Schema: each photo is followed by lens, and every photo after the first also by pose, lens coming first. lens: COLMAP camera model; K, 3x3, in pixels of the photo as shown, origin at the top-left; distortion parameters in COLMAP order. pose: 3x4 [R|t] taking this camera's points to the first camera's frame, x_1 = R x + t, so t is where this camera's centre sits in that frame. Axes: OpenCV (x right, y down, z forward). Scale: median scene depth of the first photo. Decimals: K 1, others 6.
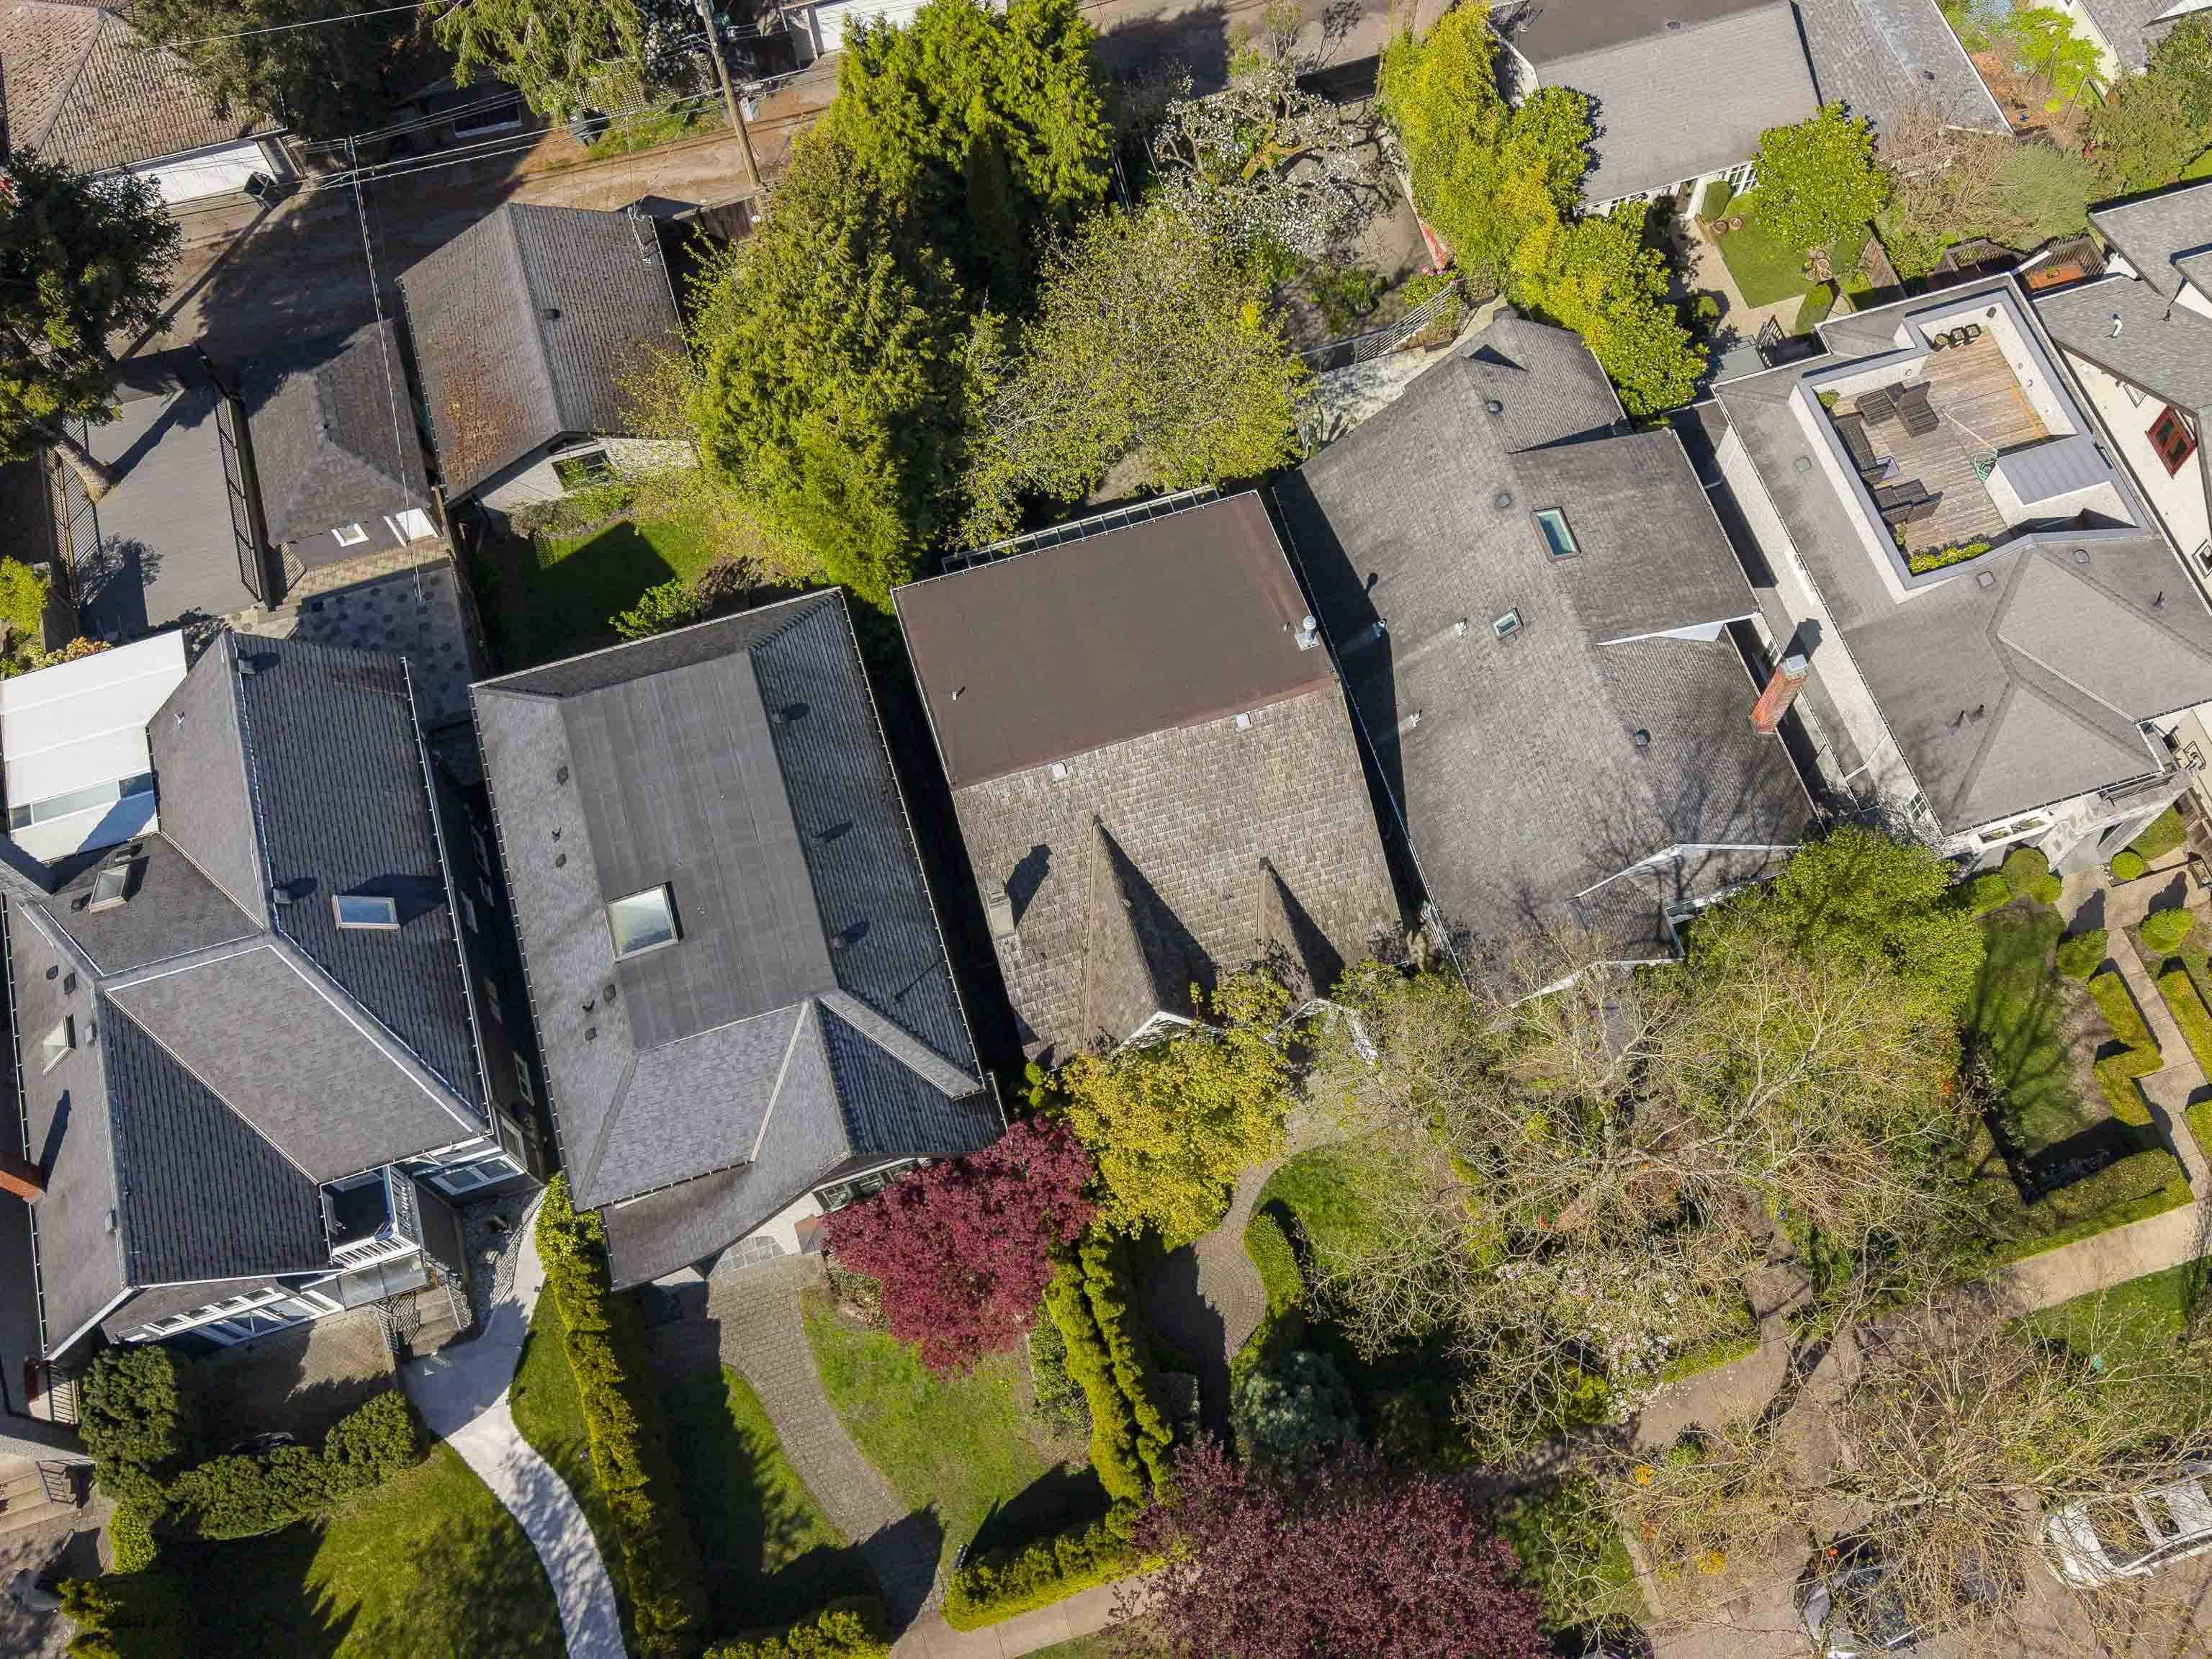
lens RADIAL K [[2084.9, 0, 1133.1], [0, 2084.9, 800.5], [0, 0, 1]] dist [-0.002791, -0.008893]
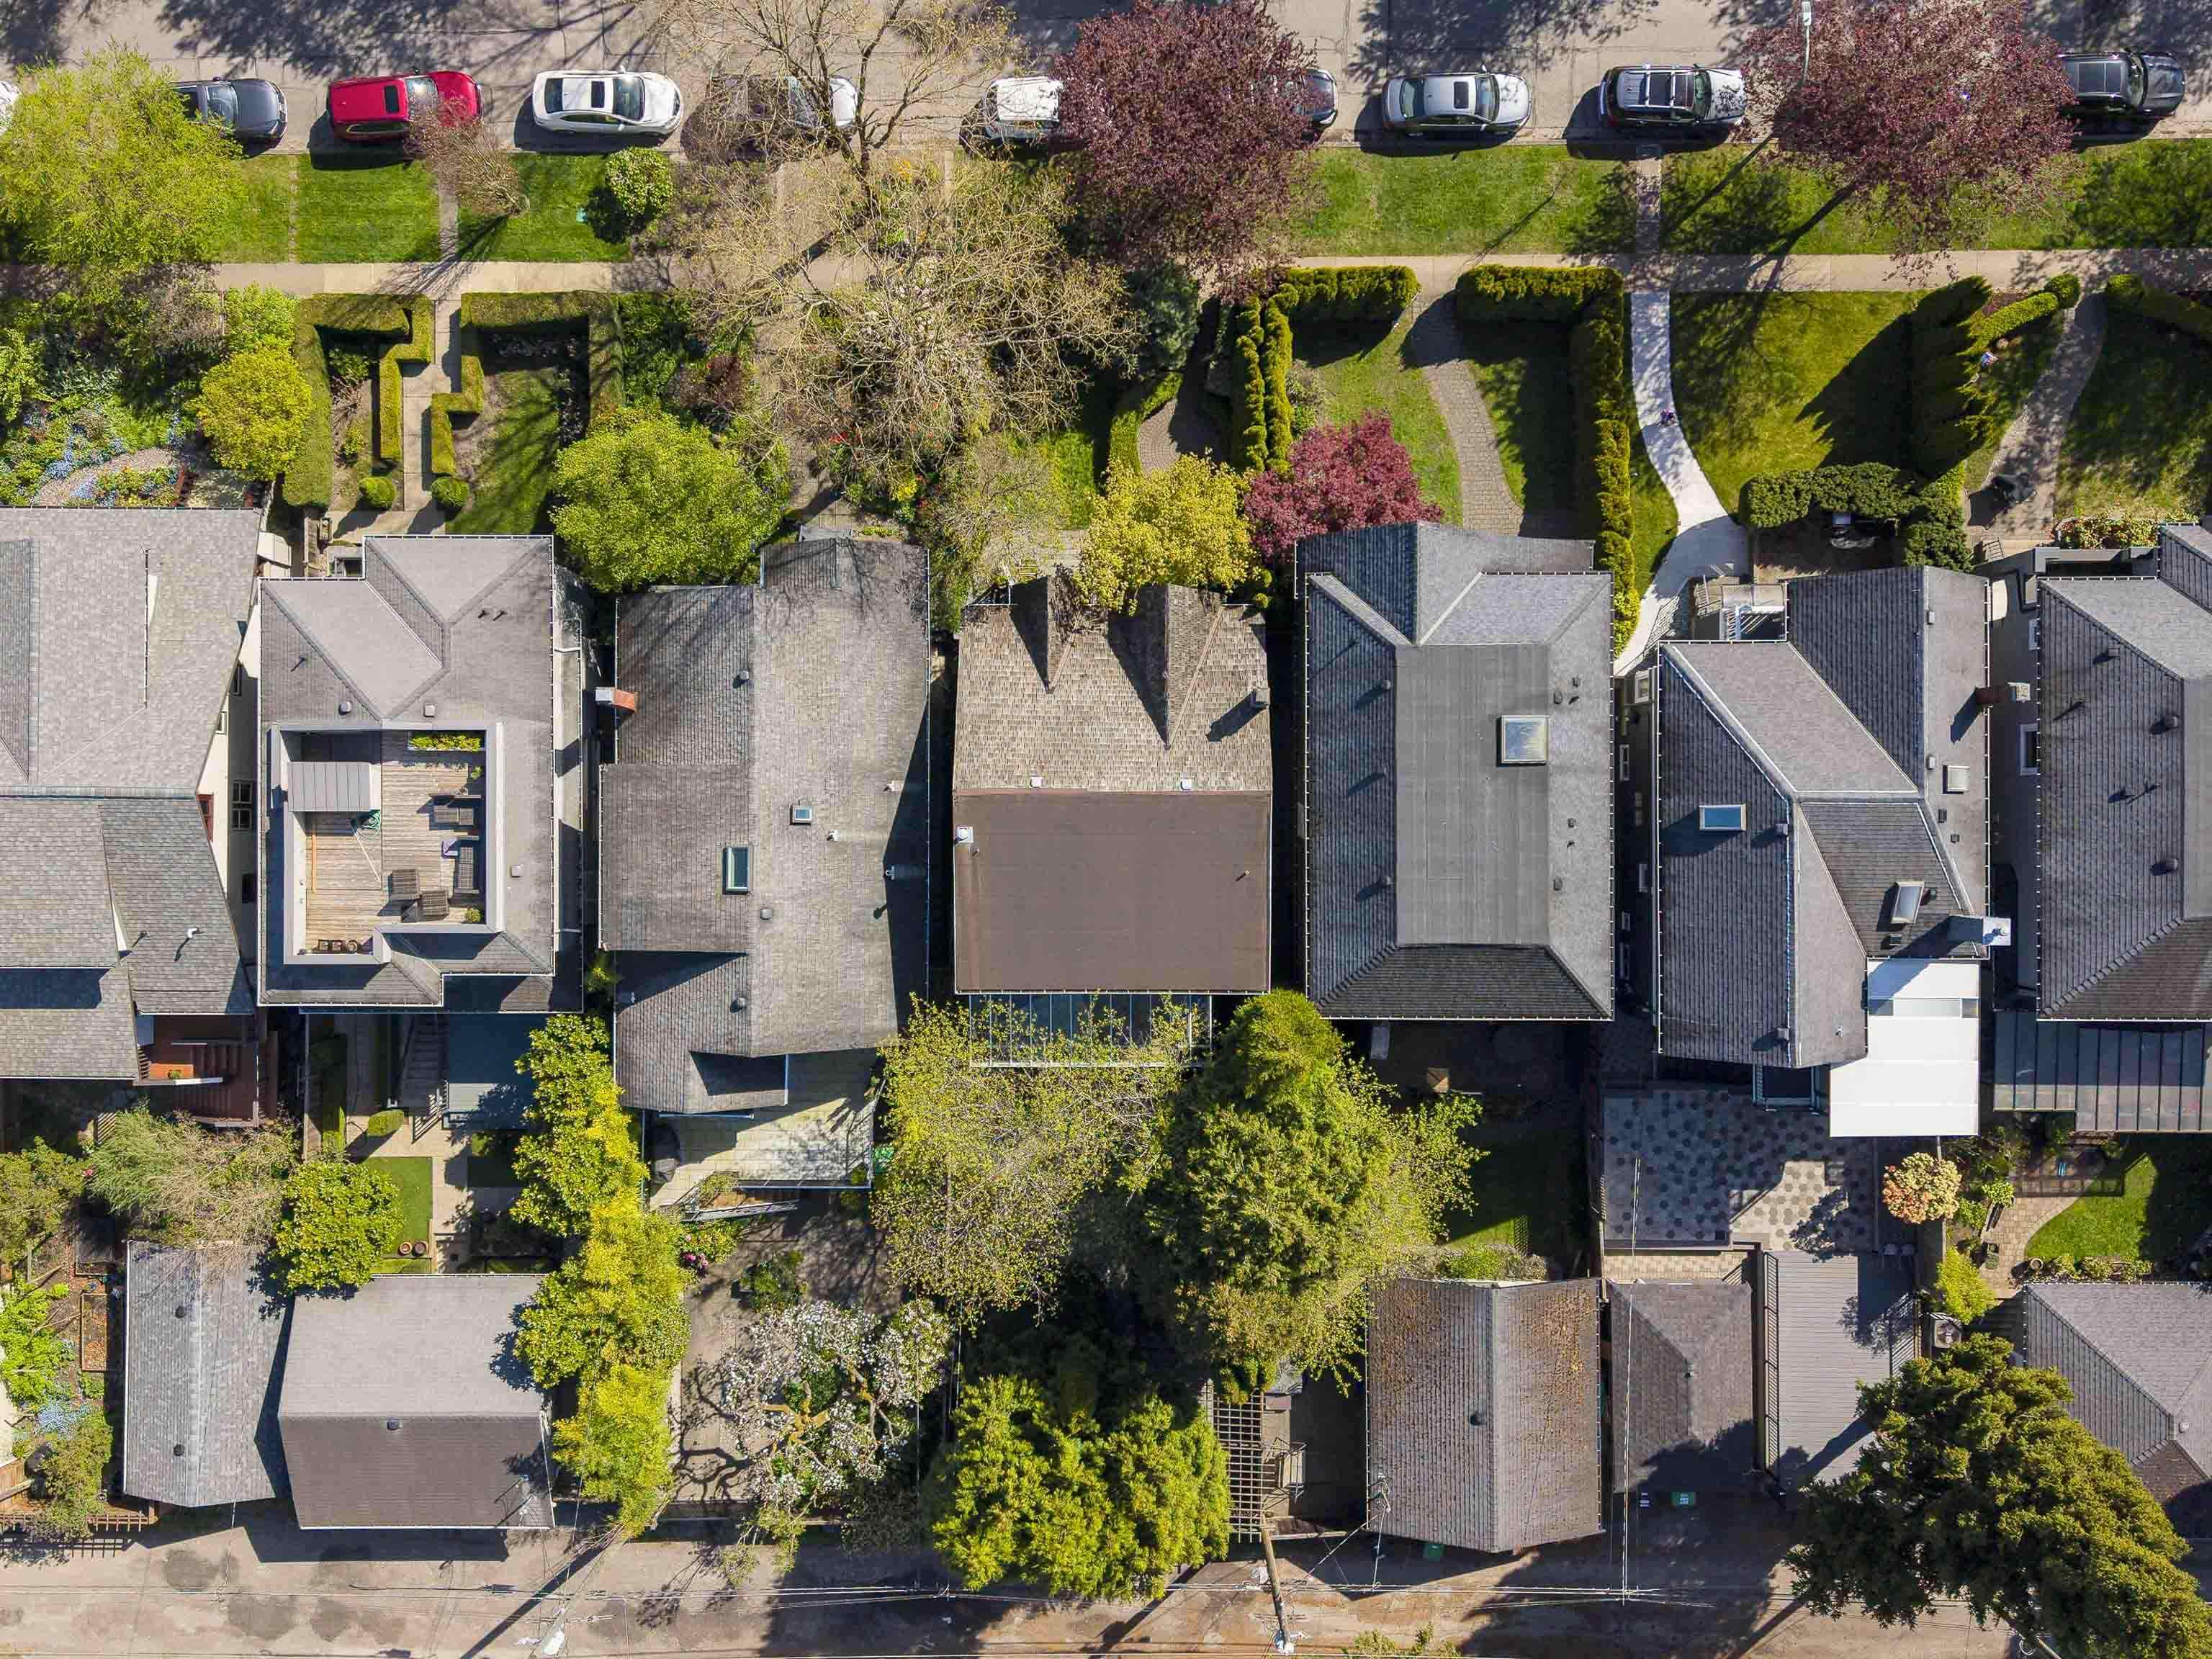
lens RADIAL K [[2084.9, 0, 1133.1], [0, 2084.9, 800.5], [0, 0, 1]] dist [-0.002791, -0.008893]
pose [[-0.955540, -0.294692, 0.010009, -0.018903], [0.271730, -0.866892, 0.417924, -0.545632], [-0.114482, 0.402063, 0.908427, -0.150882]]
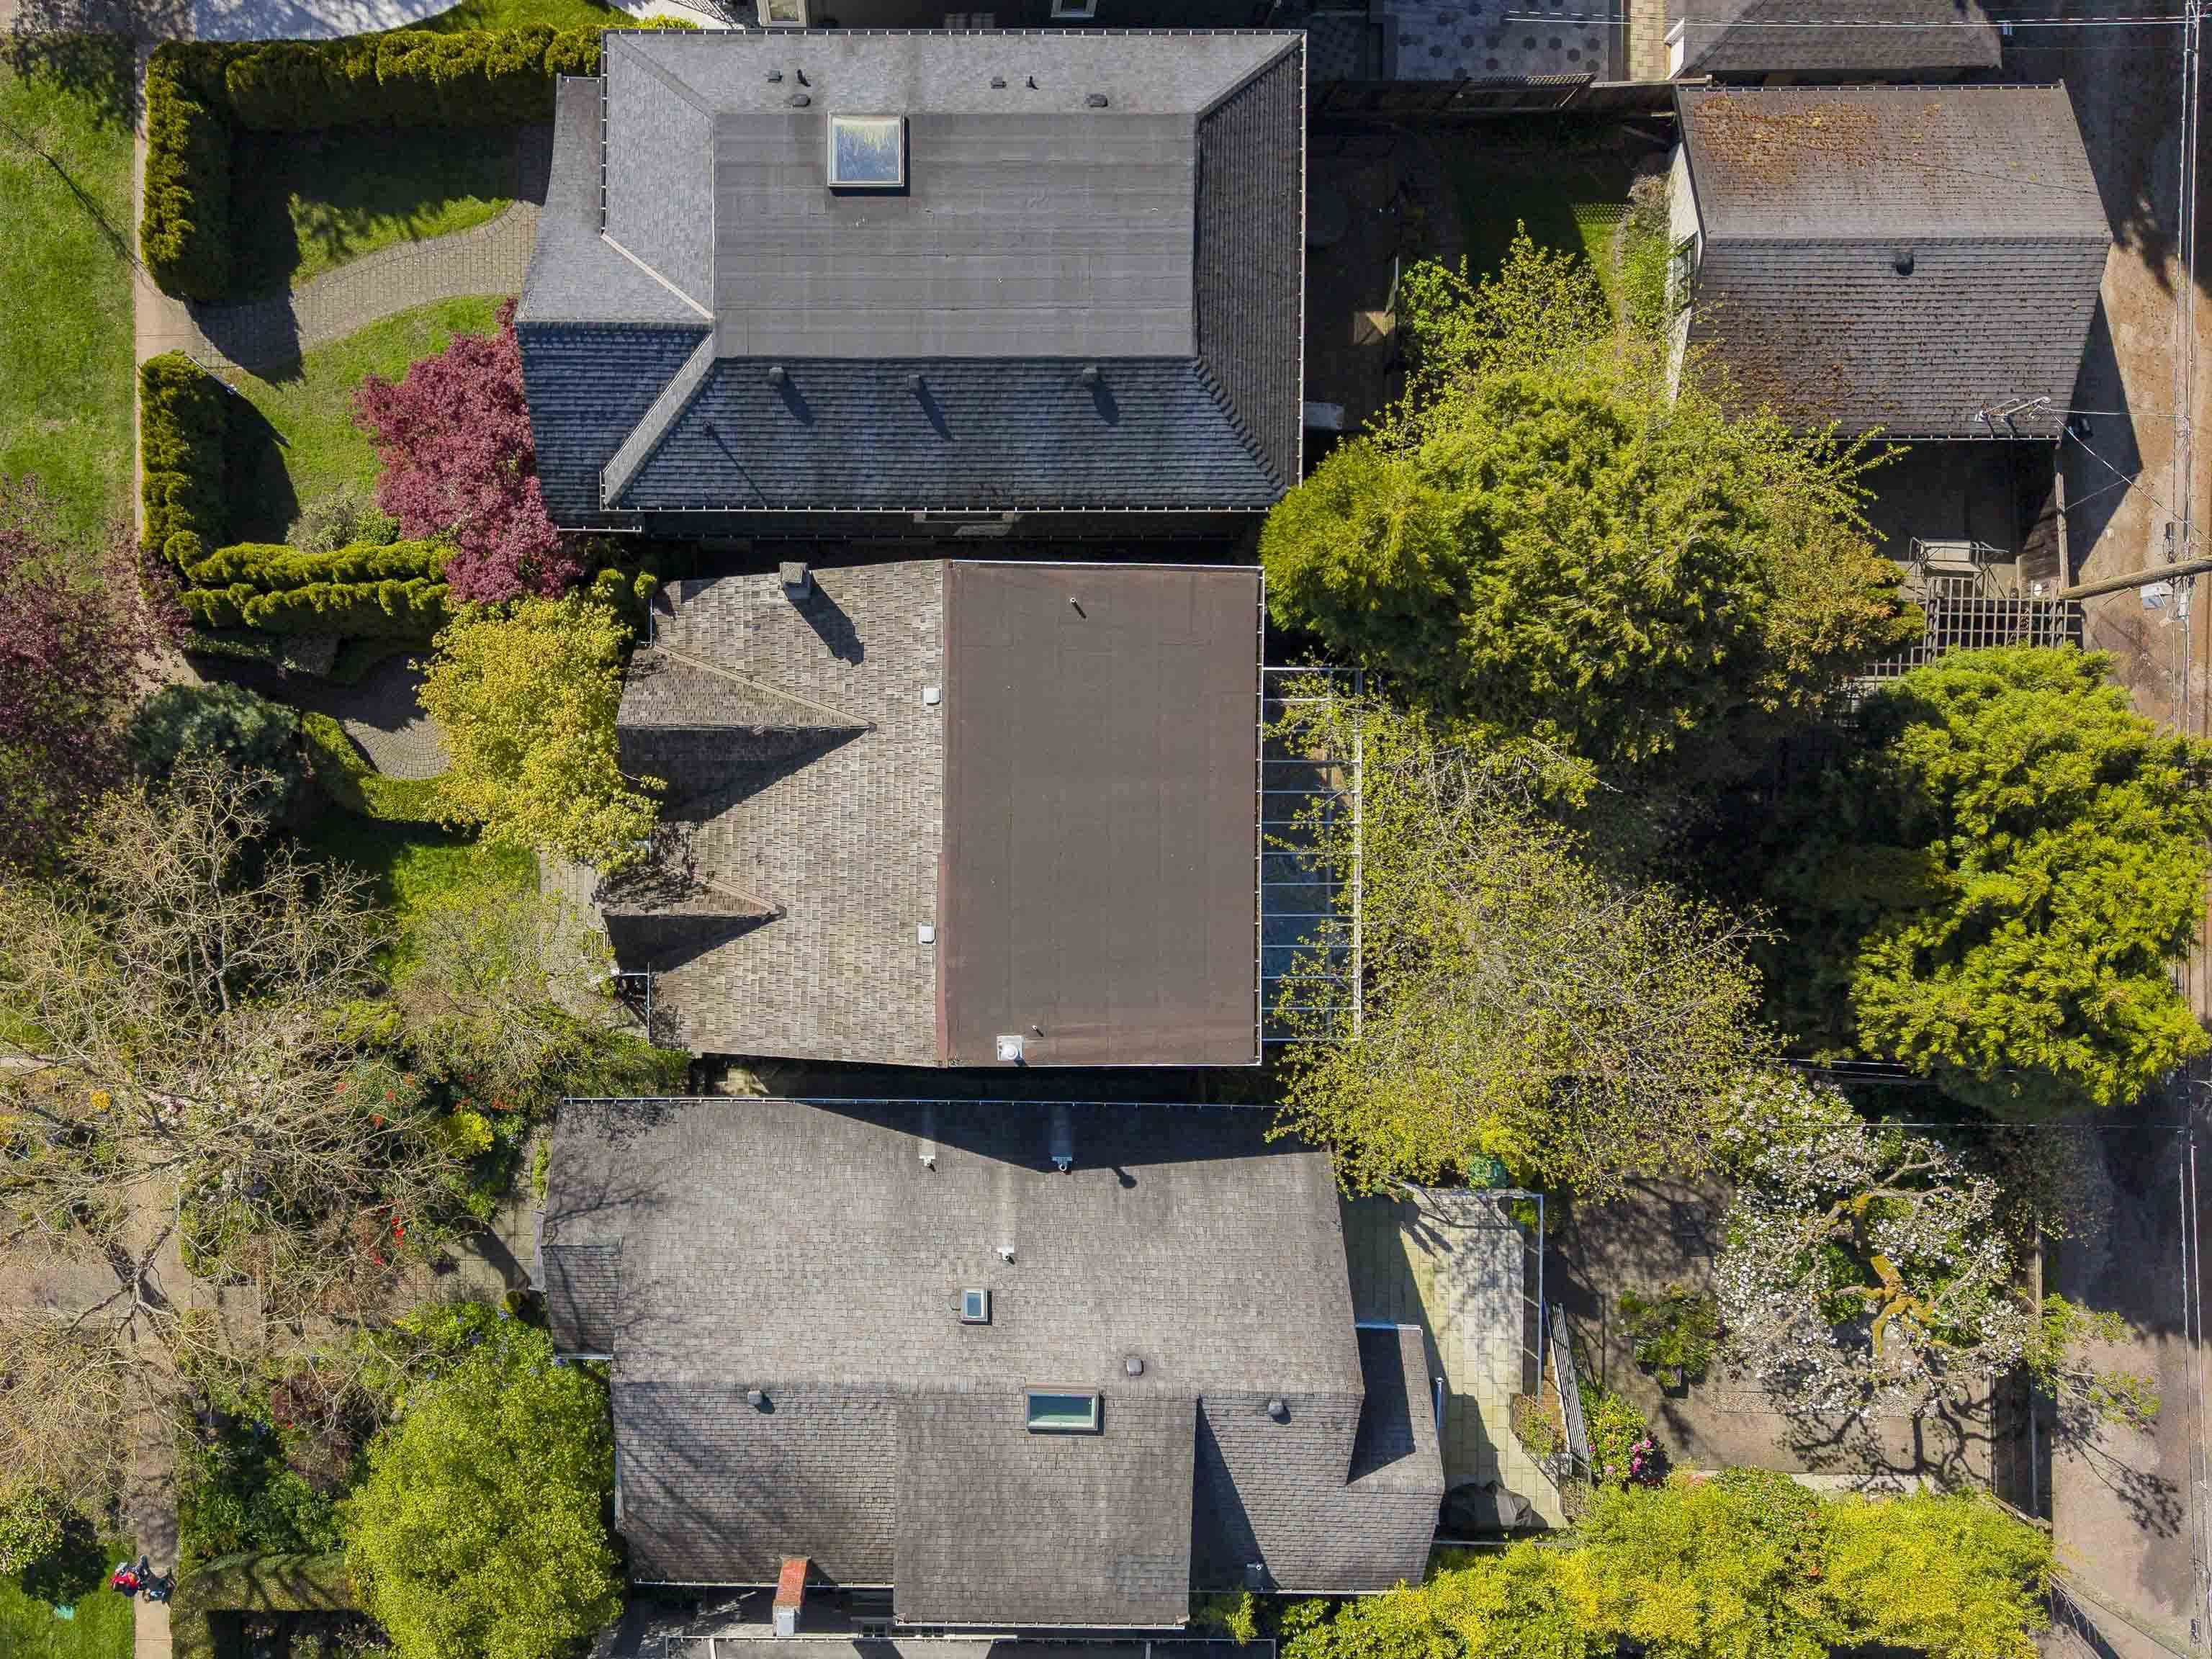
lens RADIAL K [[2154.6, 0, 874.7], [0, 2154.6, 825.0], [0, 0, 1]] dist [-0.003876, -0.003527]
pose [[-0.300737, 0.953693, 0.005201, 0.014320], [-0.862528, -0.274308, 0.425206, -0.349492], [0.406943, 0.123389, 0.905082, 0.232286]]
